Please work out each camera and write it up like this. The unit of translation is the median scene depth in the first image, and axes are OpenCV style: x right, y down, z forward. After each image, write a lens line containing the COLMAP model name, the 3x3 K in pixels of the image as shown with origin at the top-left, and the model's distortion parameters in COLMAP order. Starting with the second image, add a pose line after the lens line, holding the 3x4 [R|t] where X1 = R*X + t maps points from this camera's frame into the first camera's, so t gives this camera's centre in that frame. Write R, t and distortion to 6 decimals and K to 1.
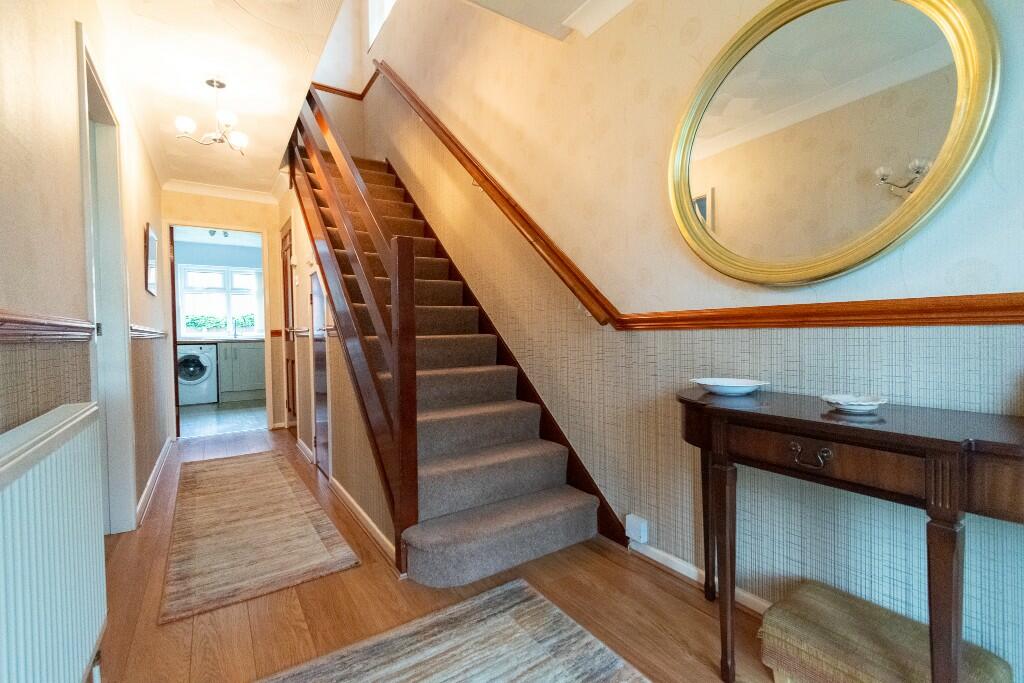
lens RADIAL K [[451.9, 0, 512.5], [0, 451.9, 338.4], [0, 0, 1]] dist [0.001997, -0.000207]
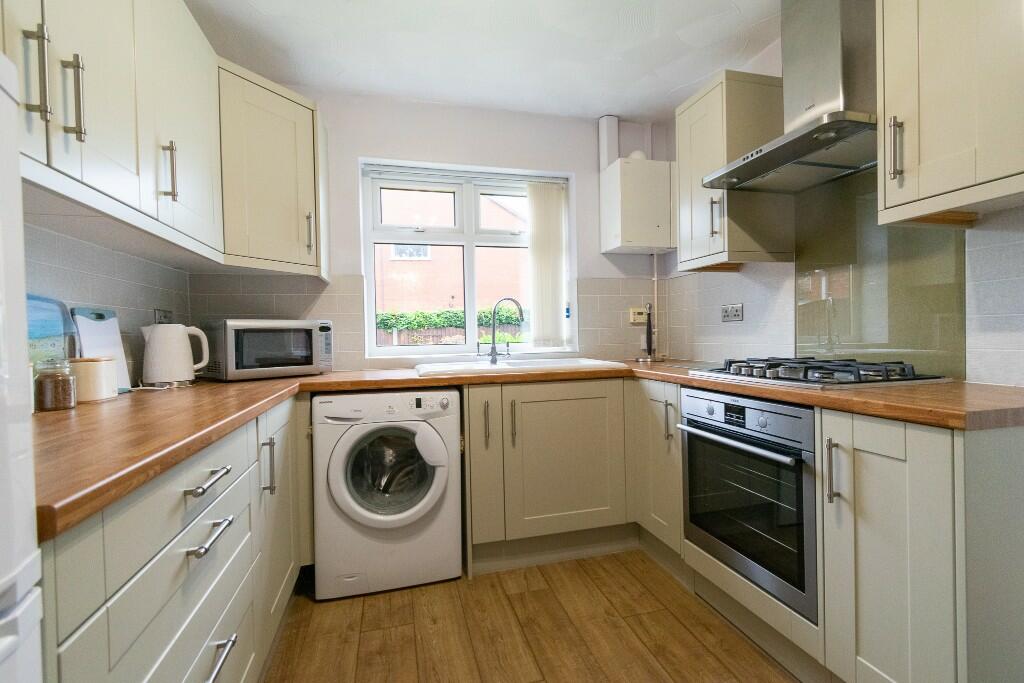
lens RADIAL K [[451.9, 0, 512.5], [0, 451.9, 338.4], [0, 0, 1]] dist [0.001997, -0.000207]
pose [[0.946960, 0.005025, -0.321311, -0.523225], [-0.006166, 0.999978, -0.002532, -0.020536], [0.321292, 0.004379, 0.946970, 0.721087]]
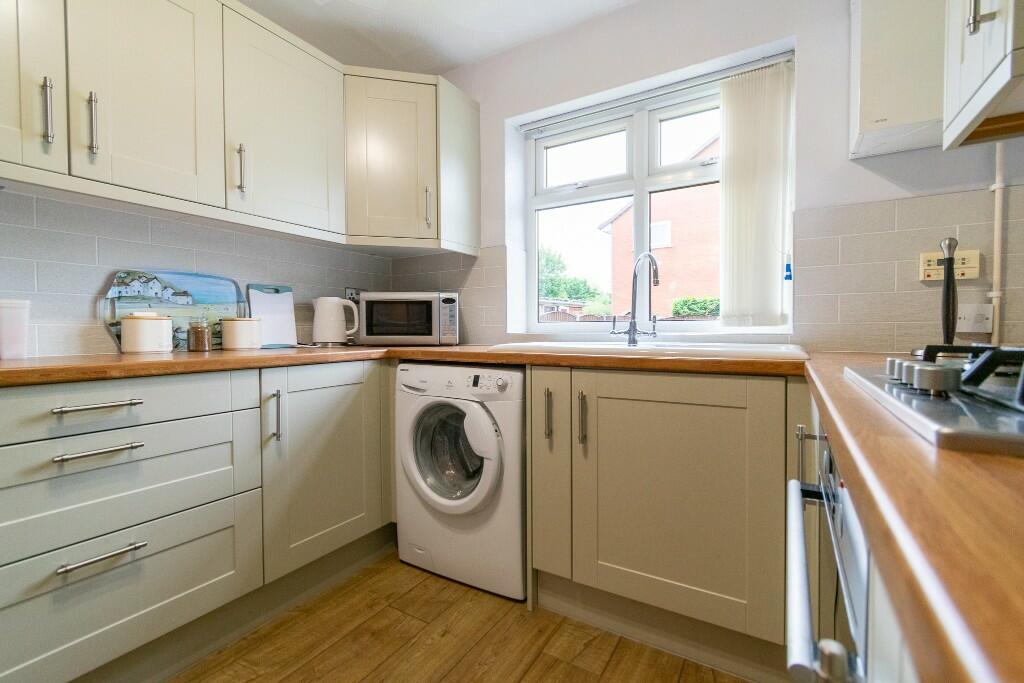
lens RADIAL K [[451.9, 0, 512.5], [0, 451.9, 338.4], [0, 0, 1]] dist [0.001997, -0.000207]
pose [[0.425779, 0.037154, -0.904064, -0.436863], [-0.023152, 0.999277, 0.030163, -0.011020], [0.904531, 0.008088, 0.426331, 0.889796]]
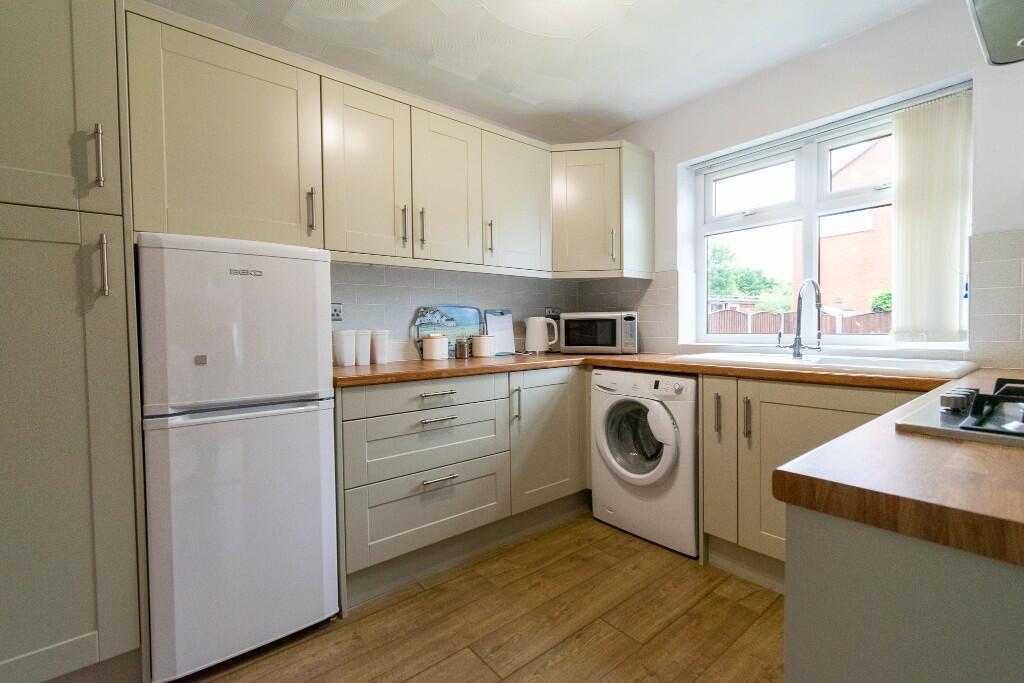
lens RADIAL K [[451.9, 0, 512.5], [0, 451.9, 338.4], [0, 0, 1]] dist [0.001997, -0.000207]
pose [[0.098283, 0.045299, -0.994127, -0.356673], [-0.009304, 0.998962, 0.044599, -0.026754], [0.995115, 0.004866, 0.098602, 0.841576]]
